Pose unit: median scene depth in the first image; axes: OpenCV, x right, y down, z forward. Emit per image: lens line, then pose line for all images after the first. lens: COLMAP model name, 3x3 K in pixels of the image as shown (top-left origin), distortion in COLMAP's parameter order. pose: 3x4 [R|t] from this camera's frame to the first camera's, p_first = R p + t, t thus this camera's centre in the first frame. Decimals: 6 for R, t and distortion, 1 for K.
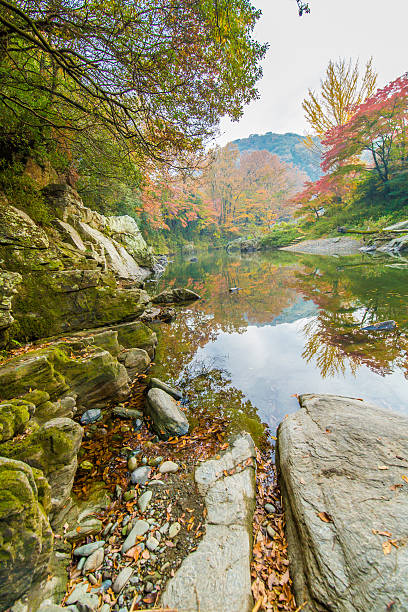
lens RADIAL K [[286.1, 0, 204.0], [0, 286.1, 306.0], [0, 0, 1]] dist [0.073363, -0.000393]
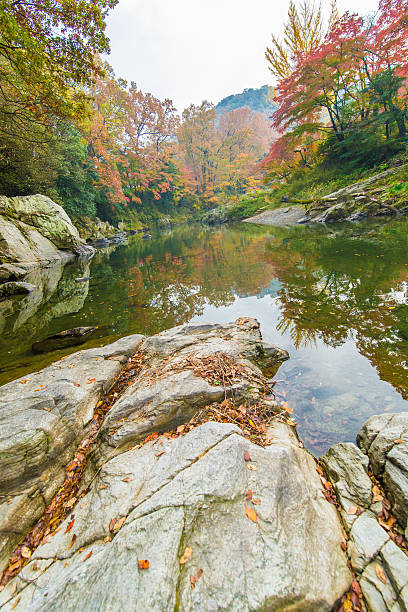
lens RADIAL K [[286.1, 0, 204.0], [0, 286.1, 306.0], [0, 0, 1]] dist [0.073363, -0.000393]
pose [[0.998911, -0.044923, -0.012631, 0.121752], [0.045929, 0.994338, 0.095827, -0.010306], [0.008254, -0.096303, 0.995318, 0.010678]]
